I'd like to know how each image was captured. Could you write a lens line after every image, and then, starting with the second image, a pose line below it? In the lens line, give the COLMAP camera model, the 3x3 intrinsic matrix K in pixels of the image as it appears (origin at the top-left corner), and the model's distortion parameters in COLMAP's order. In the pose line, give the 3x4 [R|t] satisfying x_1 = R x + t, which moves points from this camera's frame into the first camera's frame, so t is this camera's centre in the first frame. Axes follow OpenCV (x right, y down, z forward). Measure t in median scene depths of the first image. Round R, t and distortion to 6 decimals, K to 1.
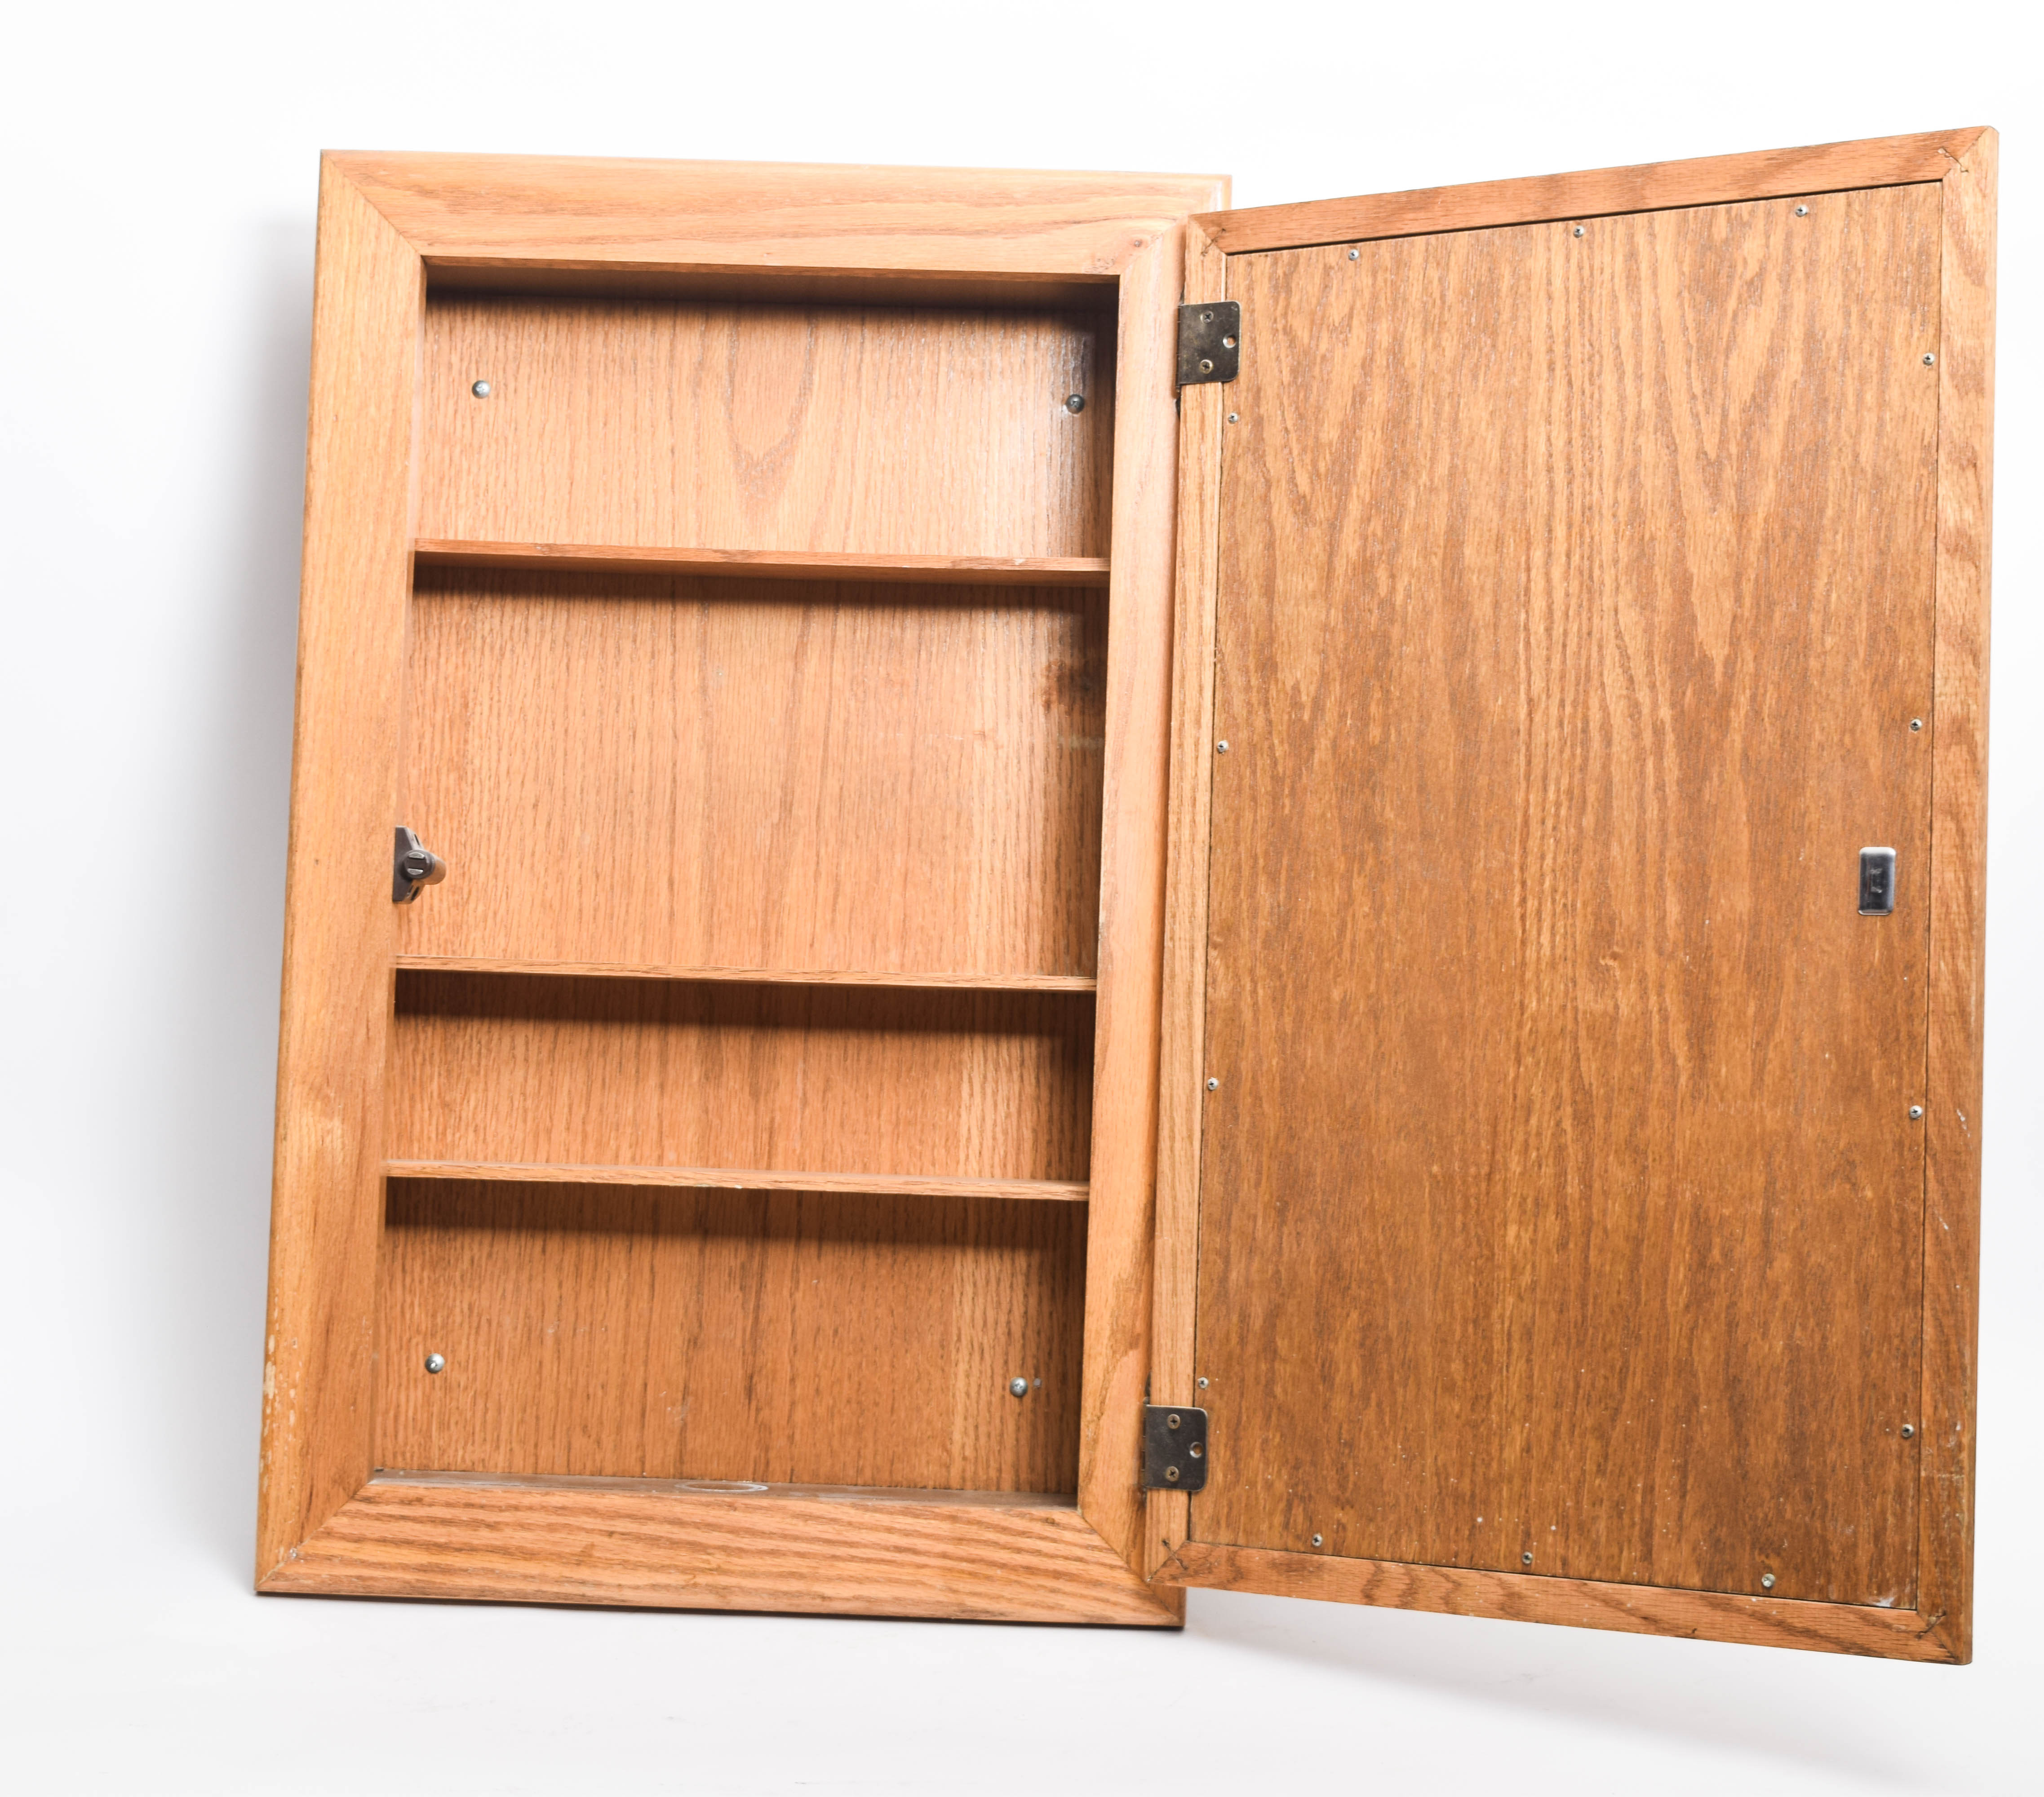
lens RADIAL K [[4136.5, 0, 1022.0], [0, 4136.5, 898.5], [0, 0, 1]] dist [-0.152004, -0.087468]
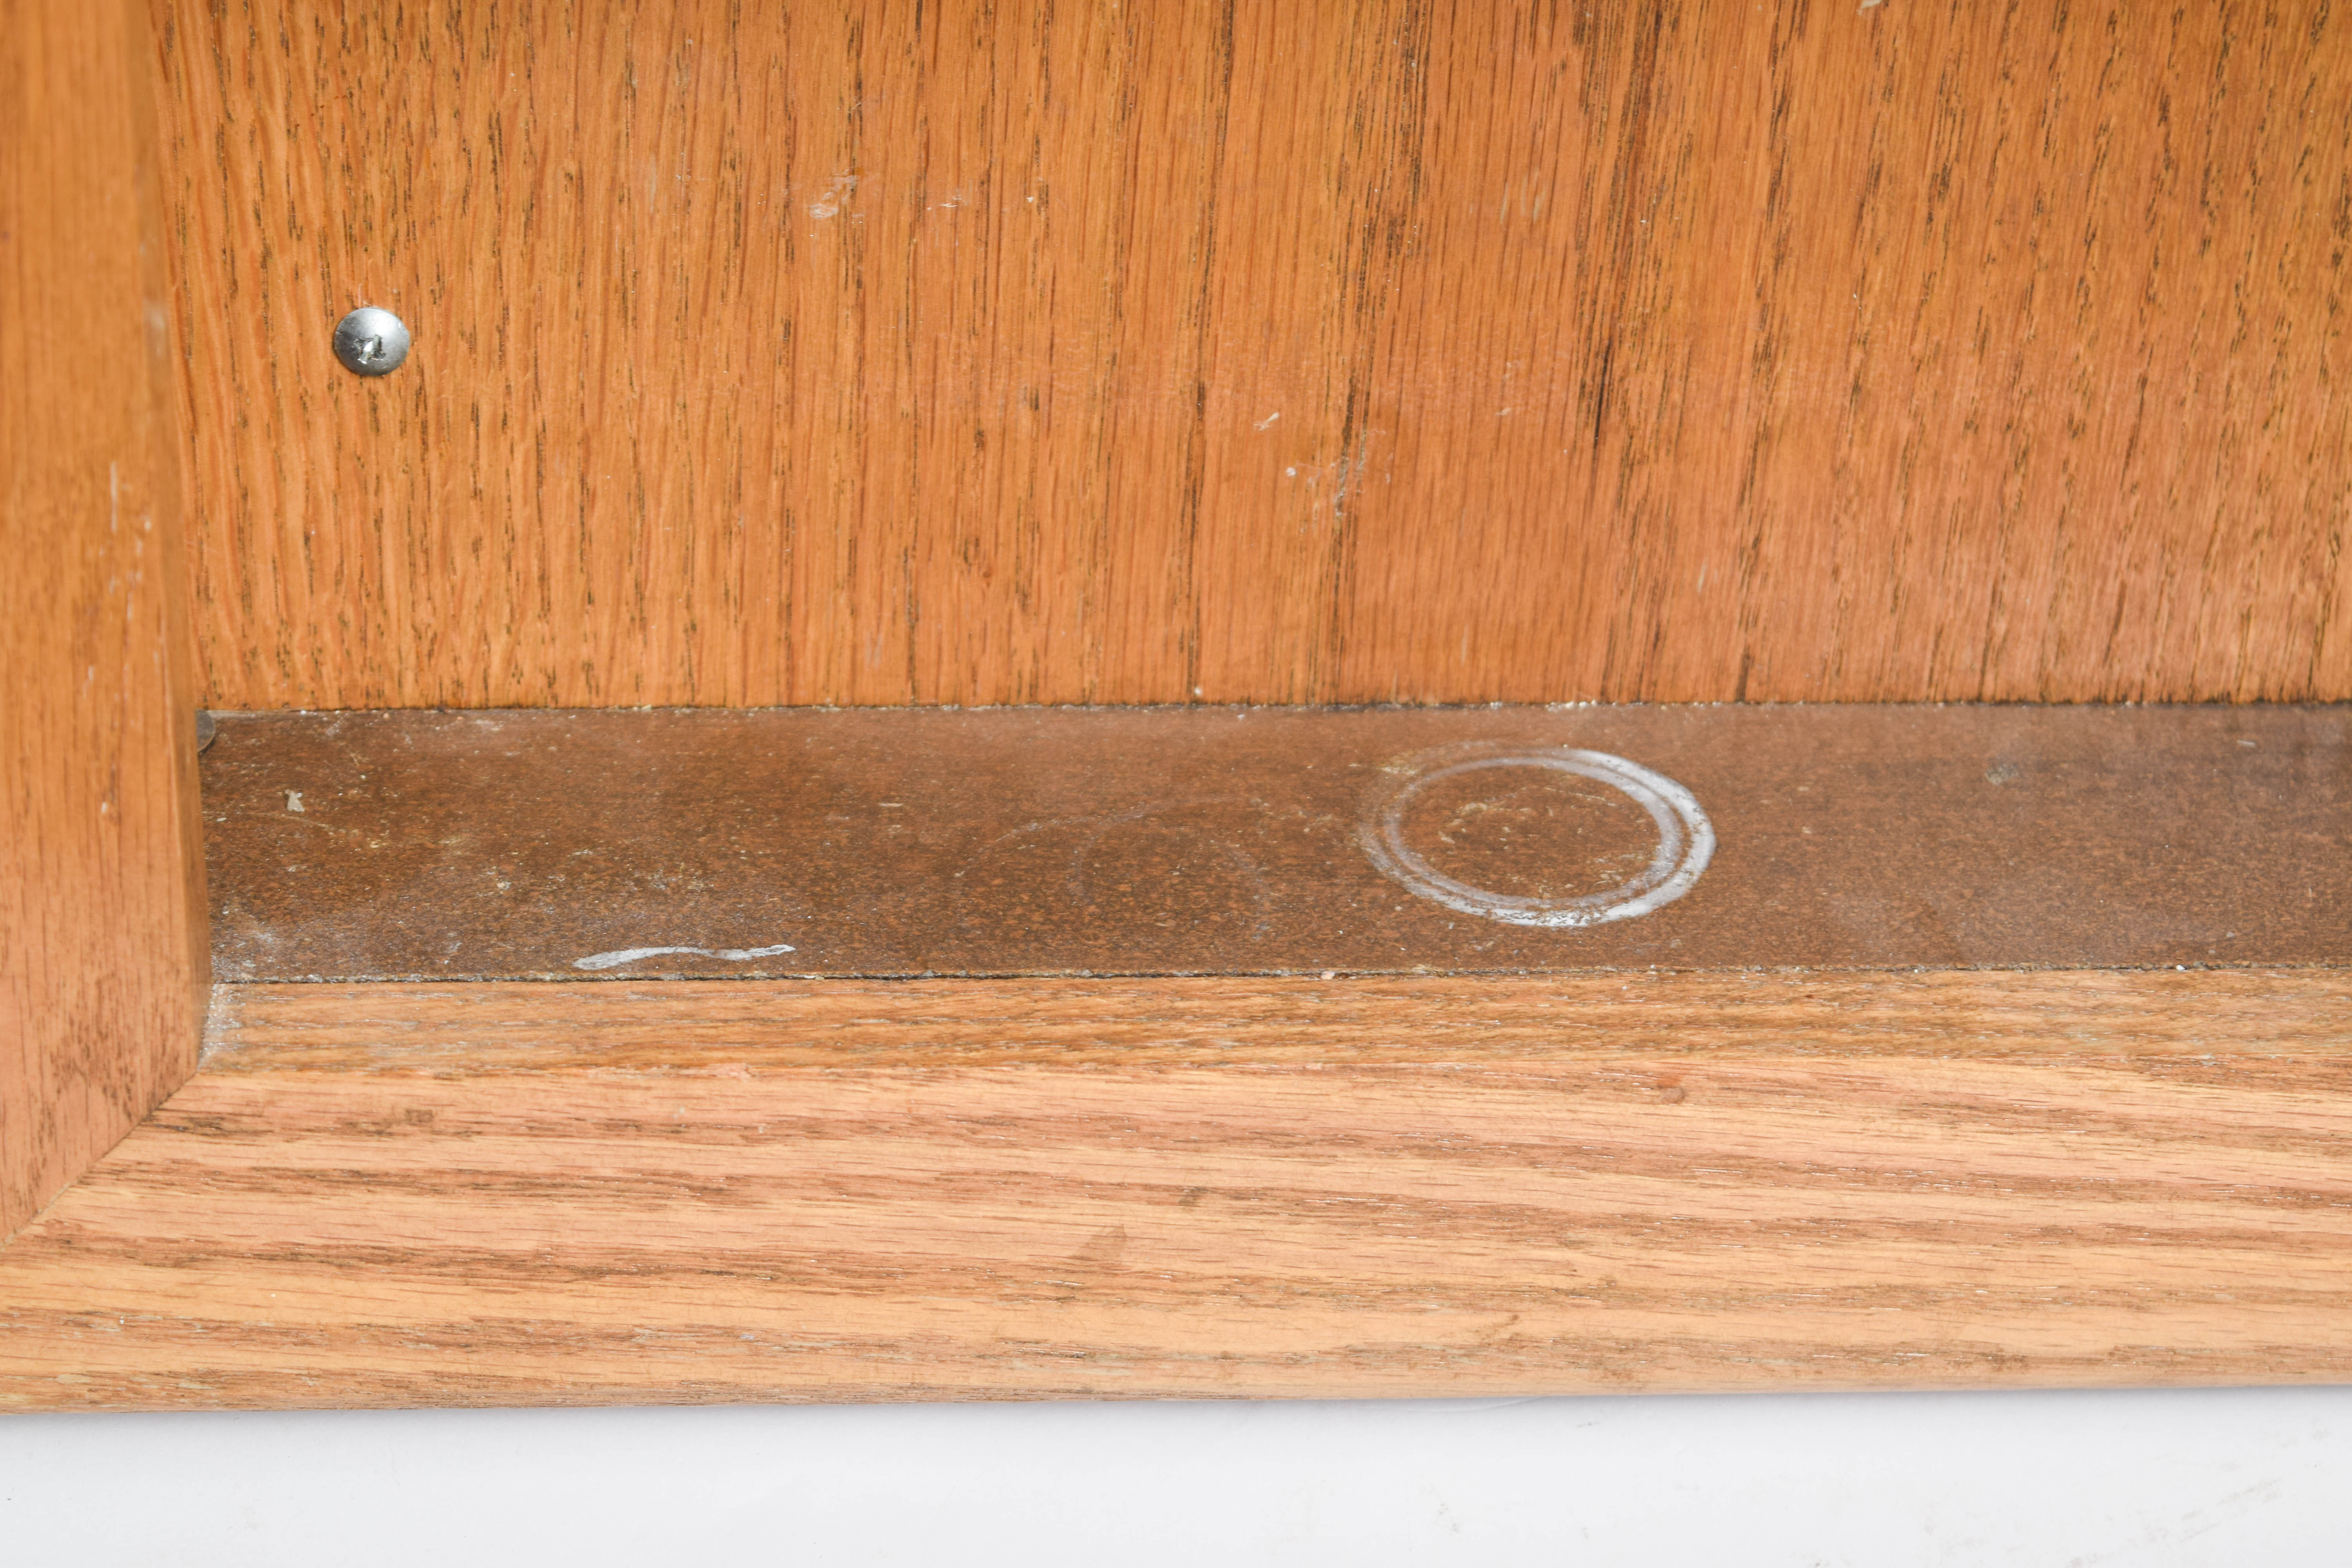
lens RADIAL K [[5248.2, 0, 1176.0], [0, 5248.2, 784.0], [0, 0, 1]] dist [-0.070594, 0.055381]
pose [[0.996744, -0.044487, 0.067243, -0.121514], [-0.000629, 0.829686, 0.558230, -0.048210], [-0.080625, -0.556455, 0.826957, 0.745113]]
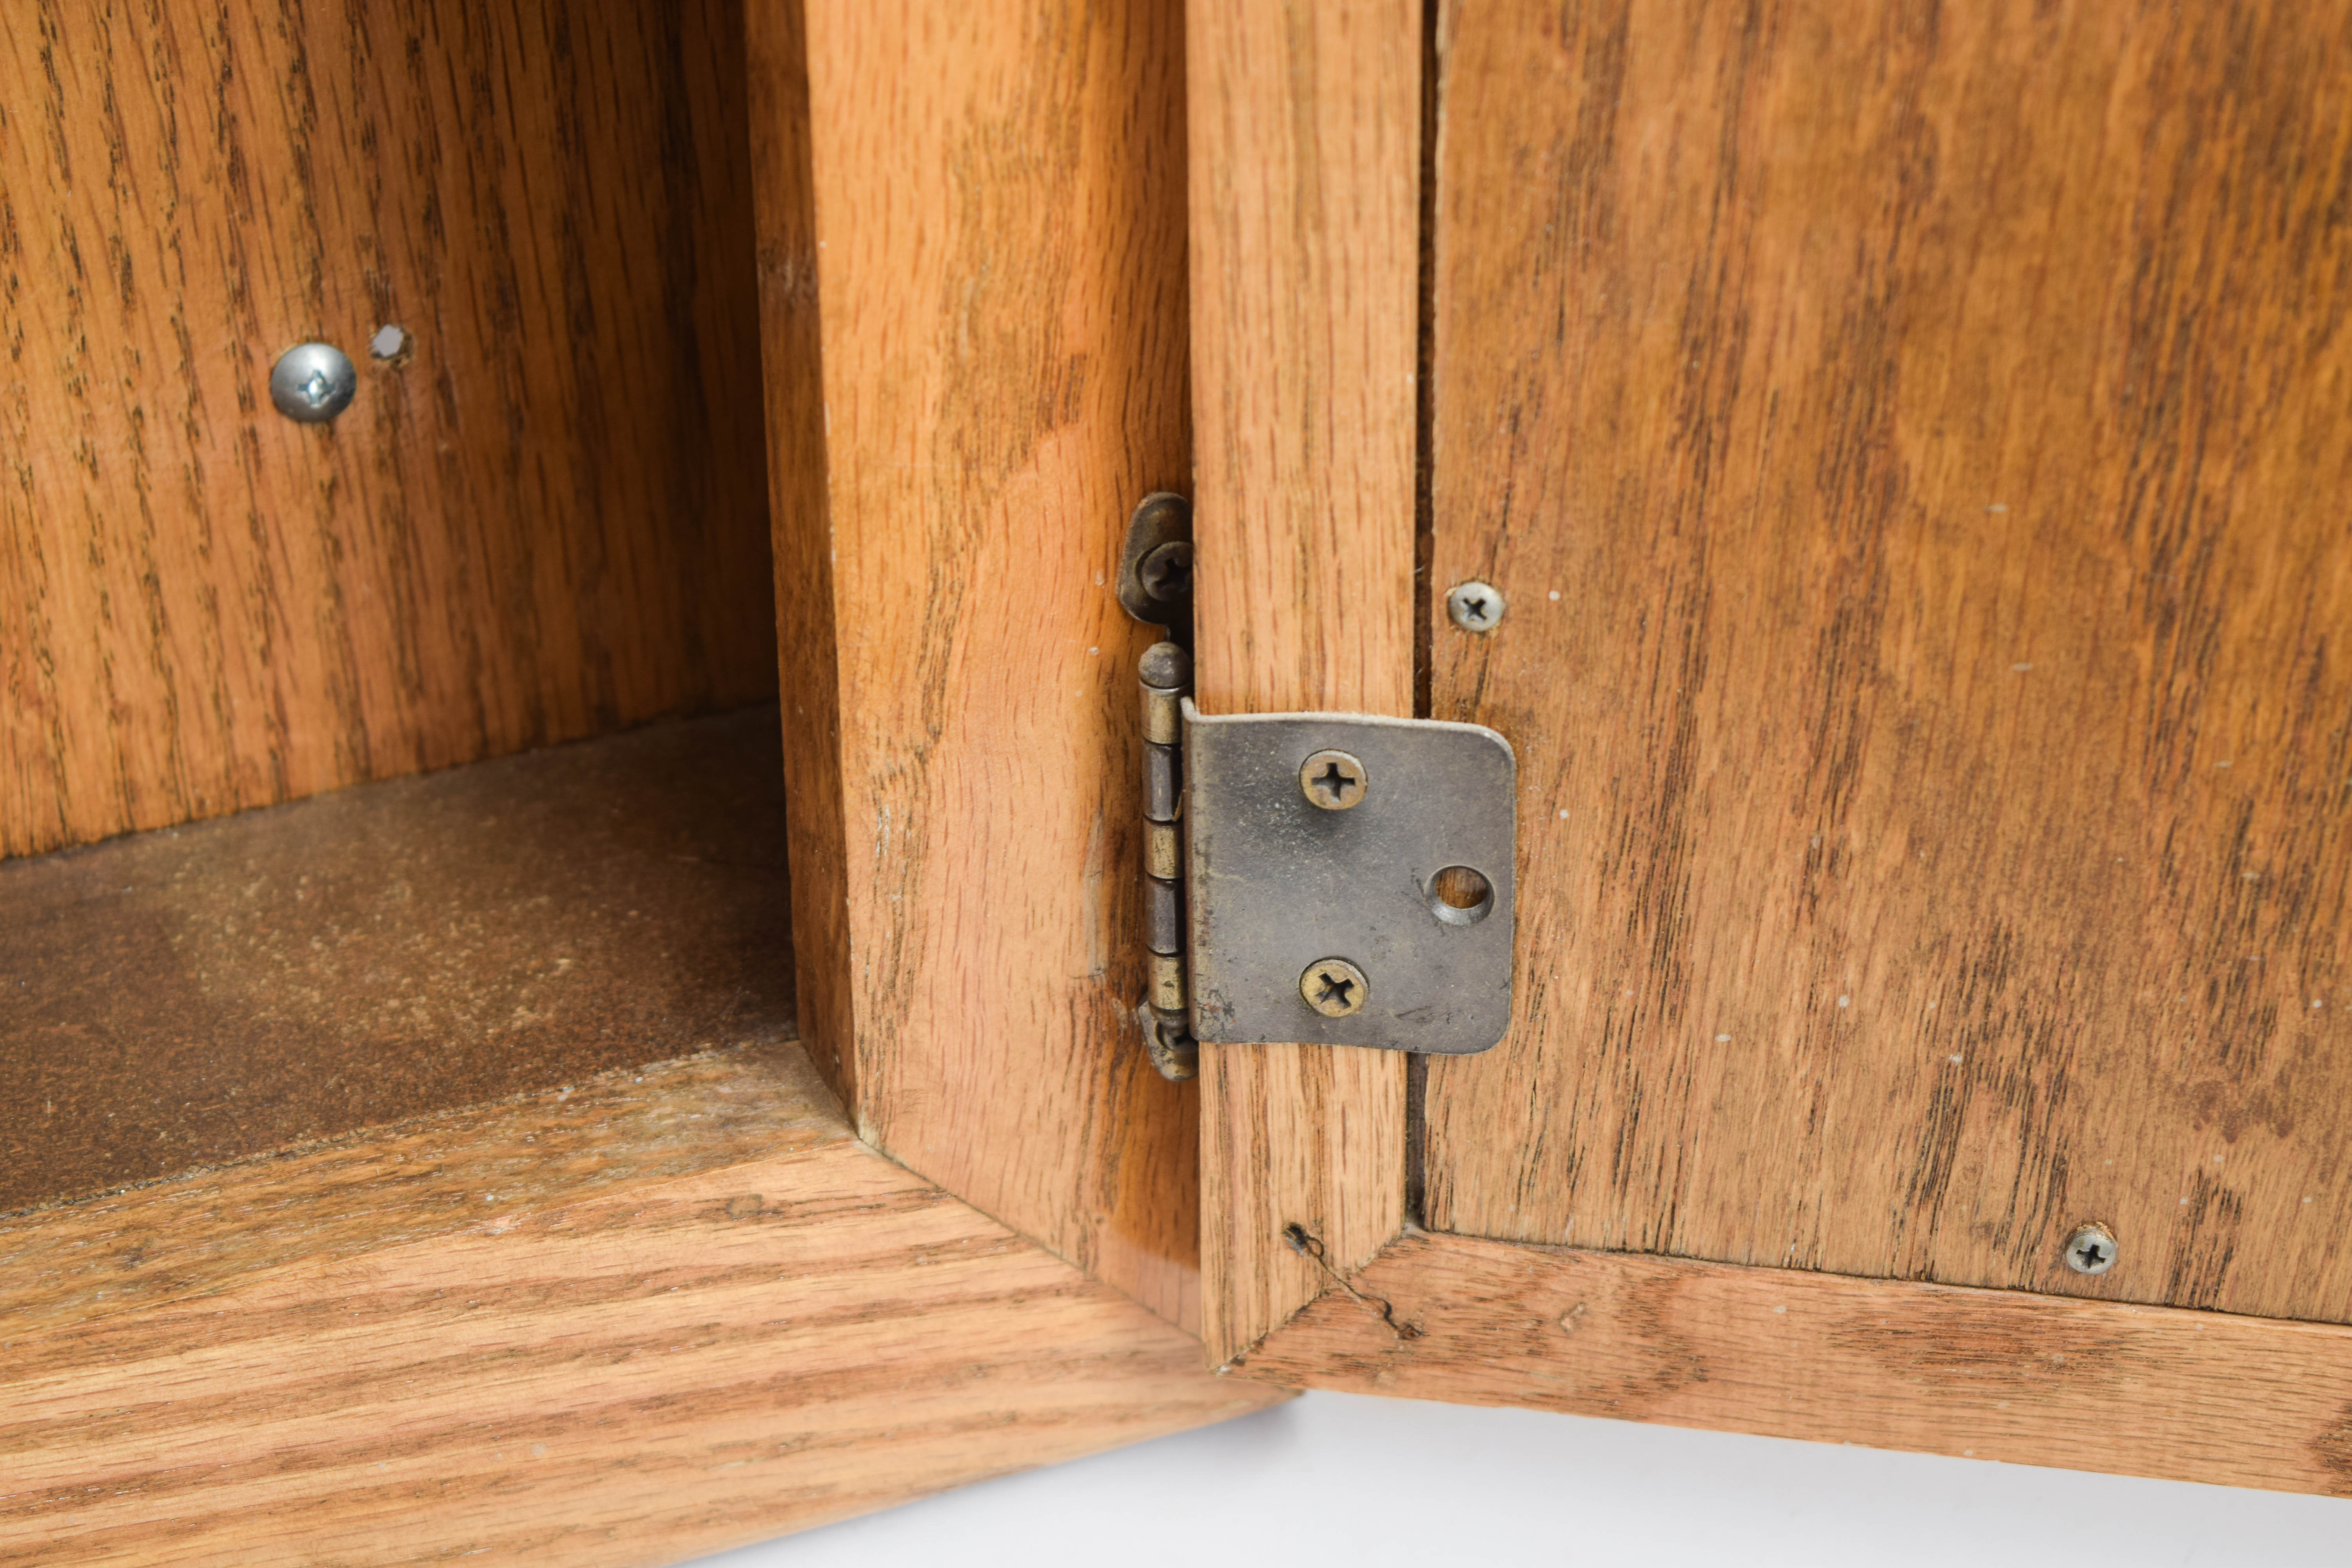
lens RADIAL K [[5248.2, 0, 1176.0], [0, 5248.2, 784.0], [0, 0, 1]] dist [-0.070594, 0.055381]
pose [[0.920431, -0.241690, 0.307234, -0.051543], [0.017275, 0.810336, 0.585710, -0.028321], [-0.390523, -0.533799, 0.750034, 0.793673]]
